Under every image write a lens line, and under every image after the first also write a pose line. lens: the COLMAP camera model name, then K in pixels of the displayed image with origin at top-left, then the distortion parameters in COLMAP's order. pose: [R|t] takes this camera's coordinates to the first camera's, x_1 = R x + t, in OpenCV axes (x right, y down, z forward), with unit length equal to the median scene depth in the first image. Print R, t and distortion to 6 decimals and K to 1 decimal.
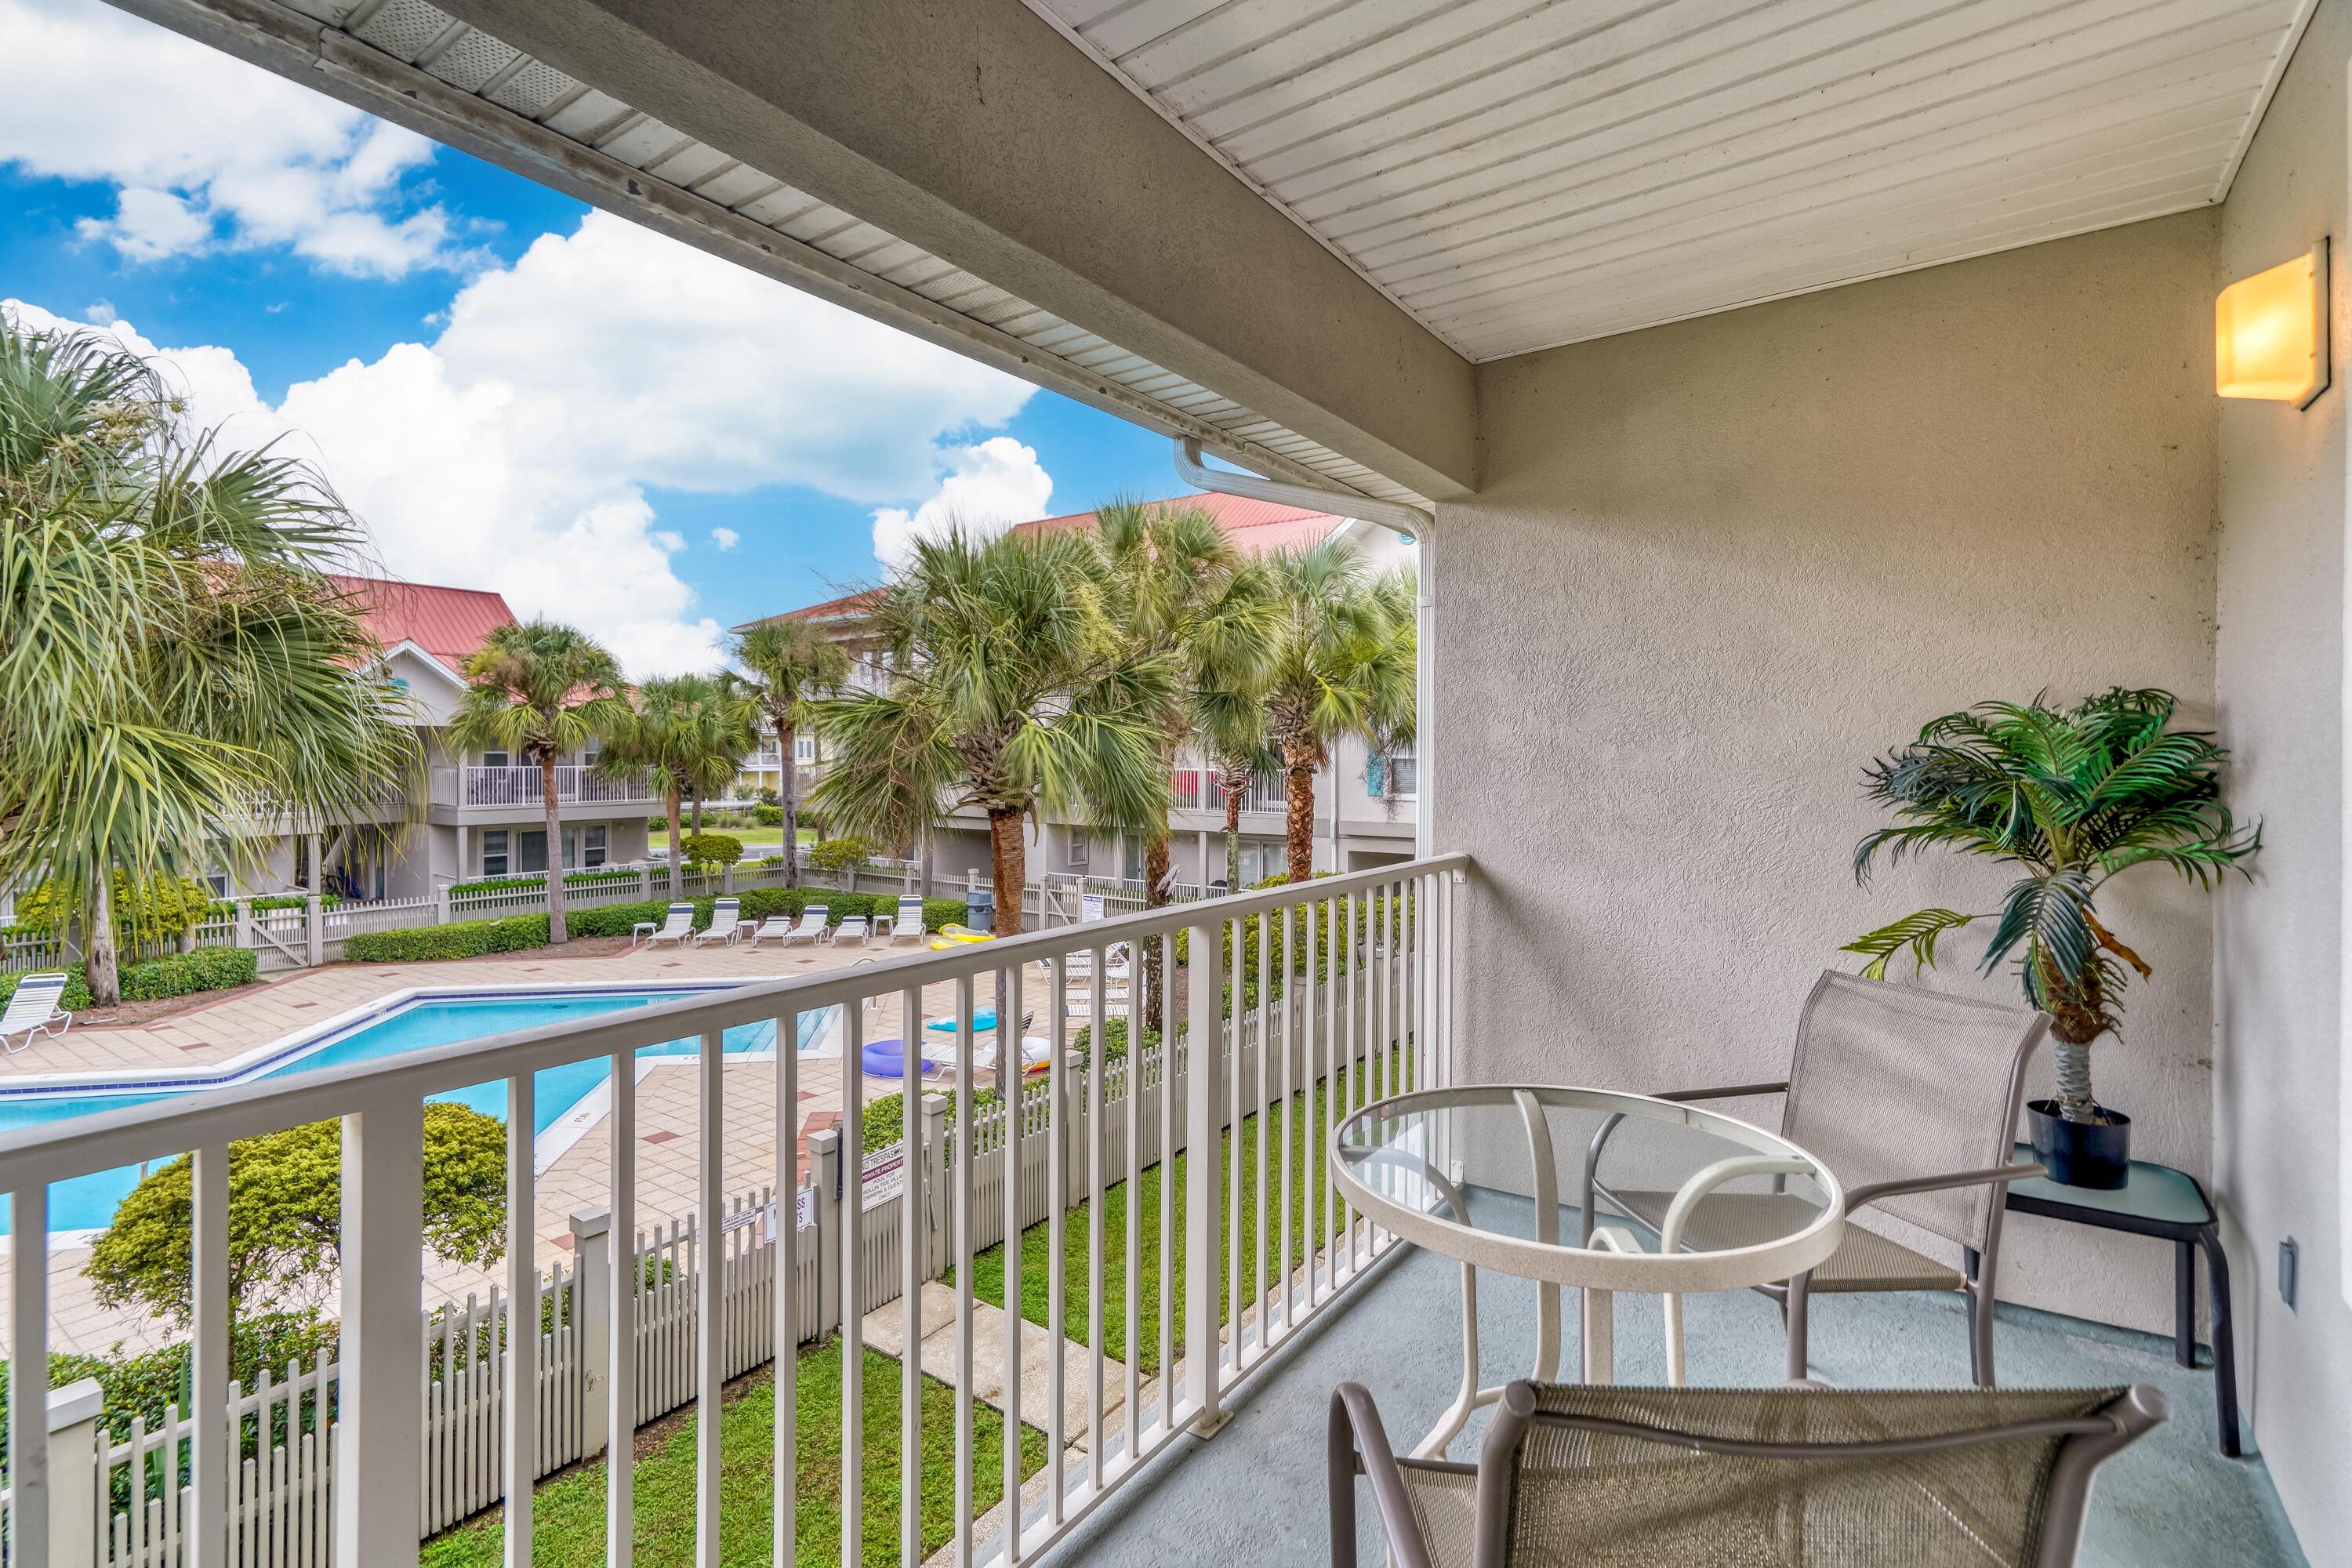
lens RADIAL K [[1093.4, 0, 1163.2], [0, 1093.4, 761.6], [0, 0, 1]] dist [-0.005585, 0.006109]
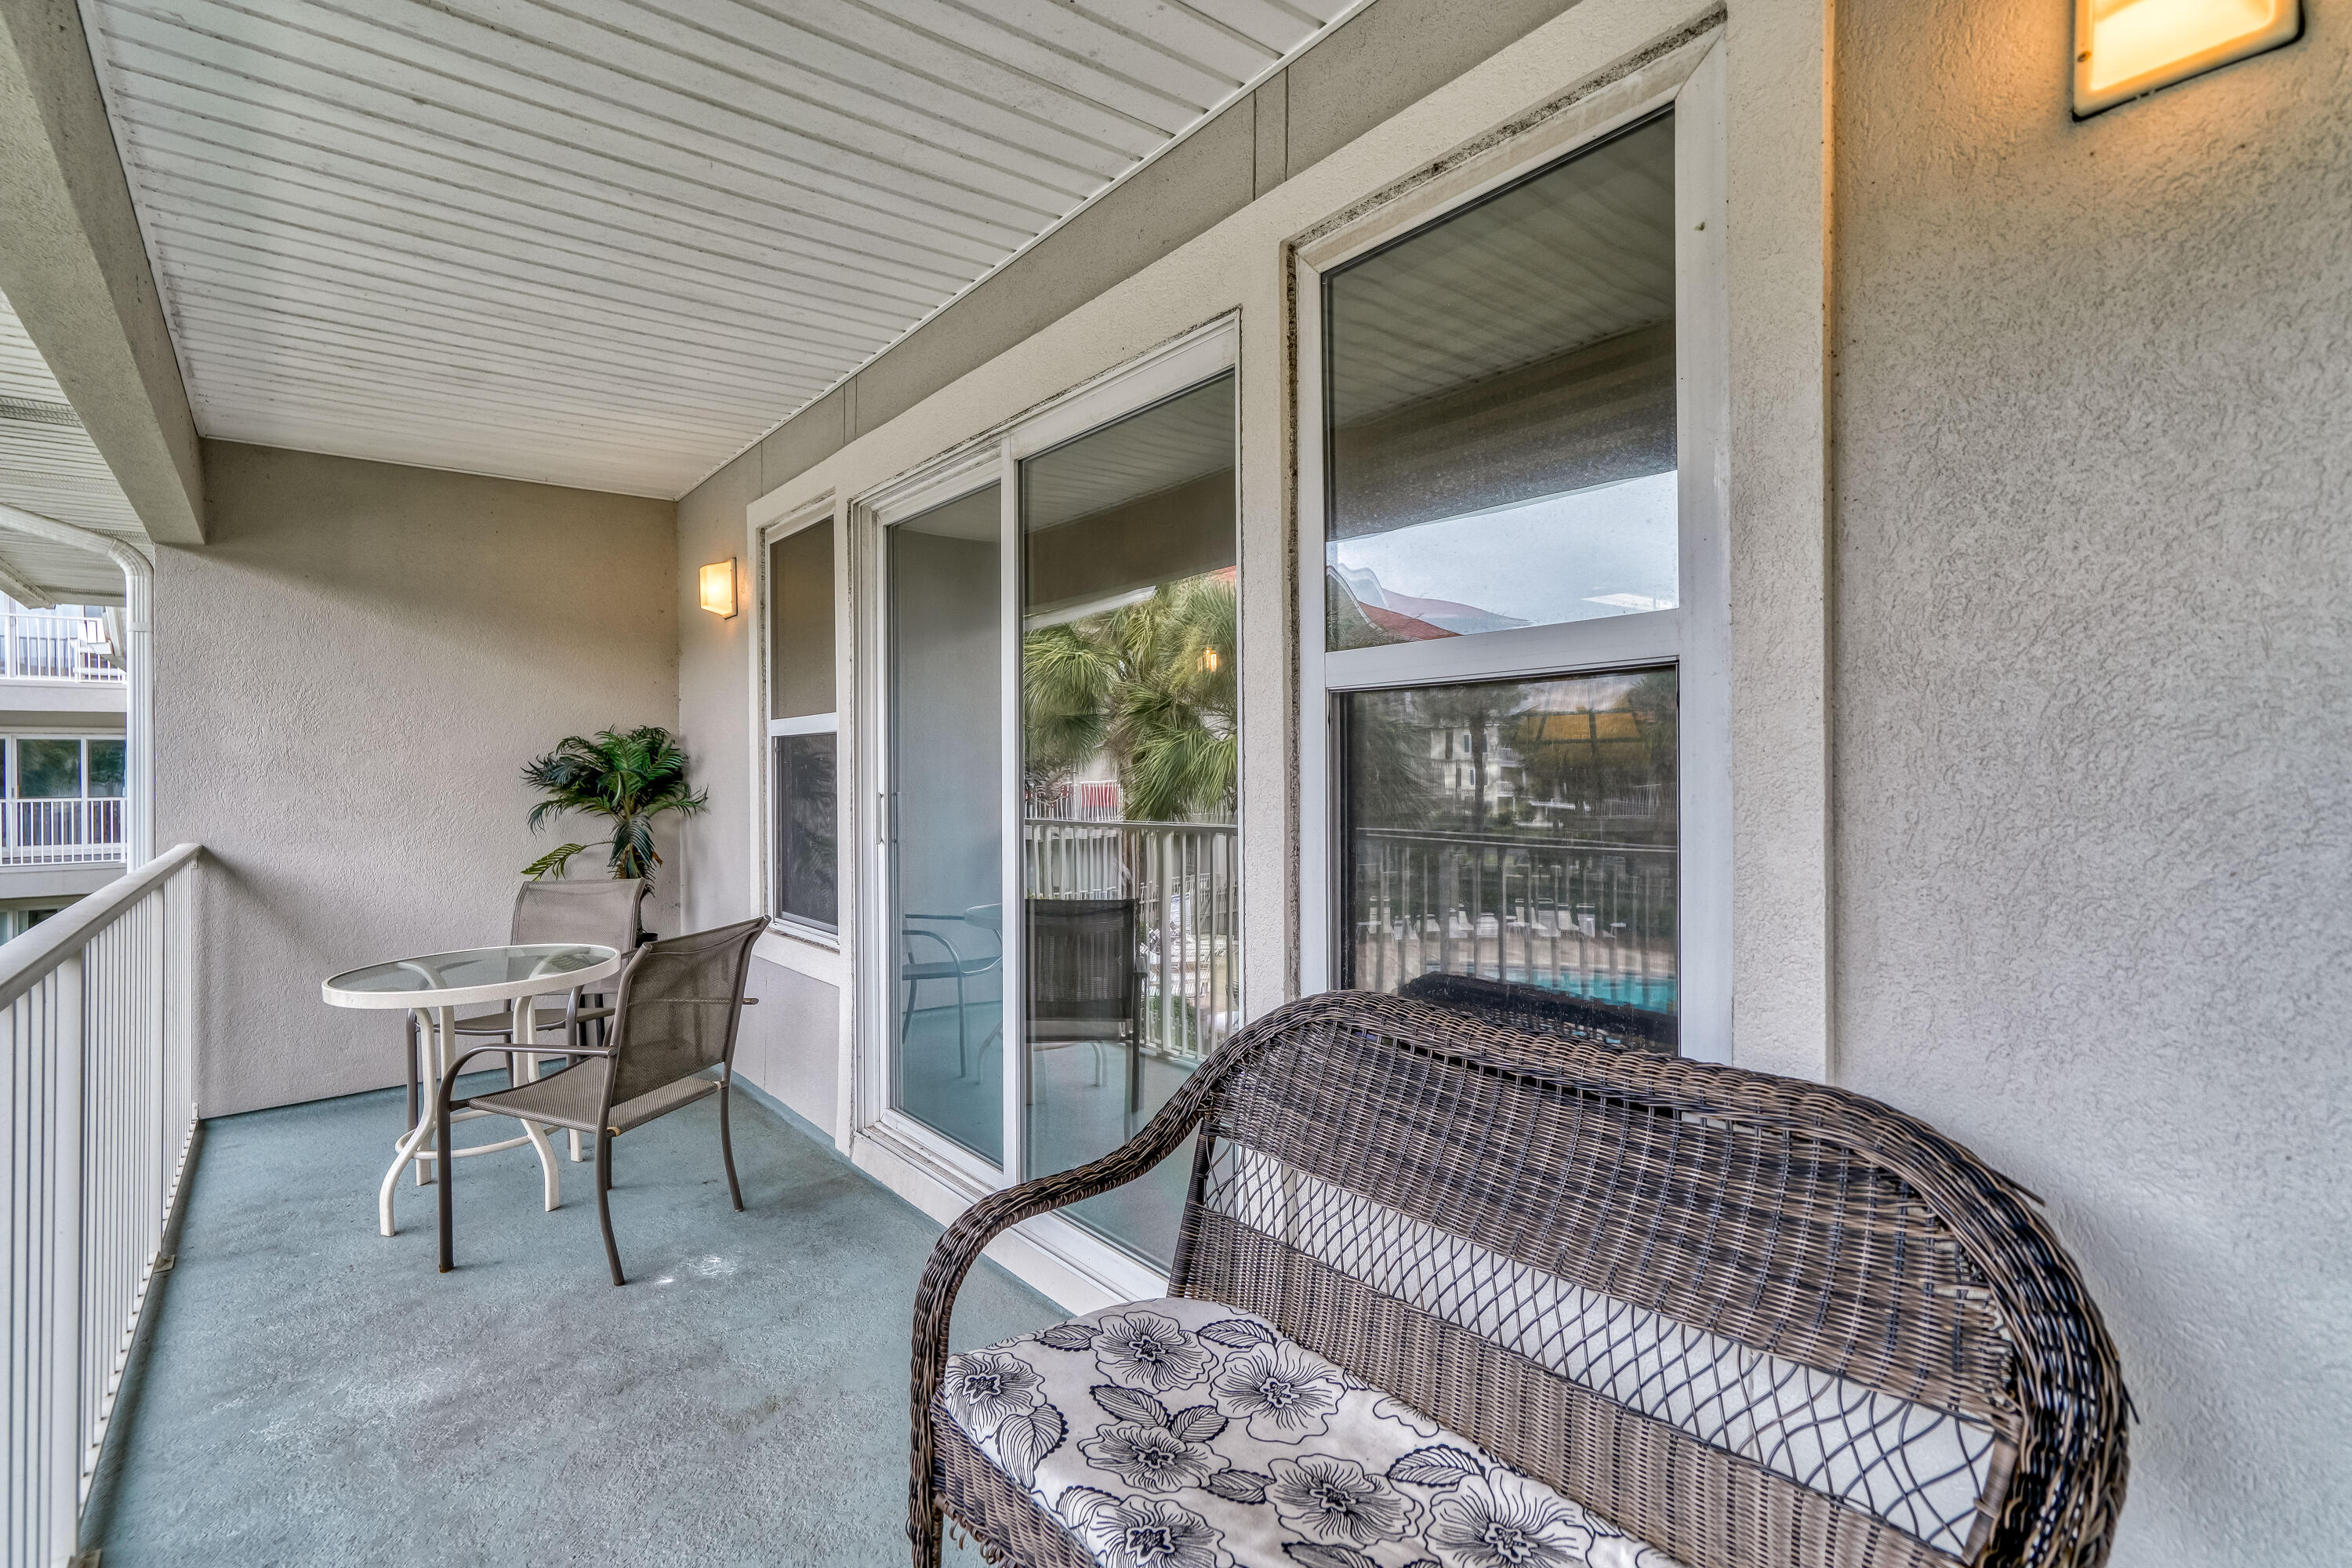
lens RADIAL K [[1093.4, 0, 1165.0], [0, 1093.4, 775.9], [0, 0, 1]] dist [-0.005585, 0.006109]
pose [[0.265942, -0.010134, 0.963936, -0.786997], [0.015181, 0.999865, 0.006324, 0.024073], [-0.963869, 0.012951, 0.266060, -0.448983]]
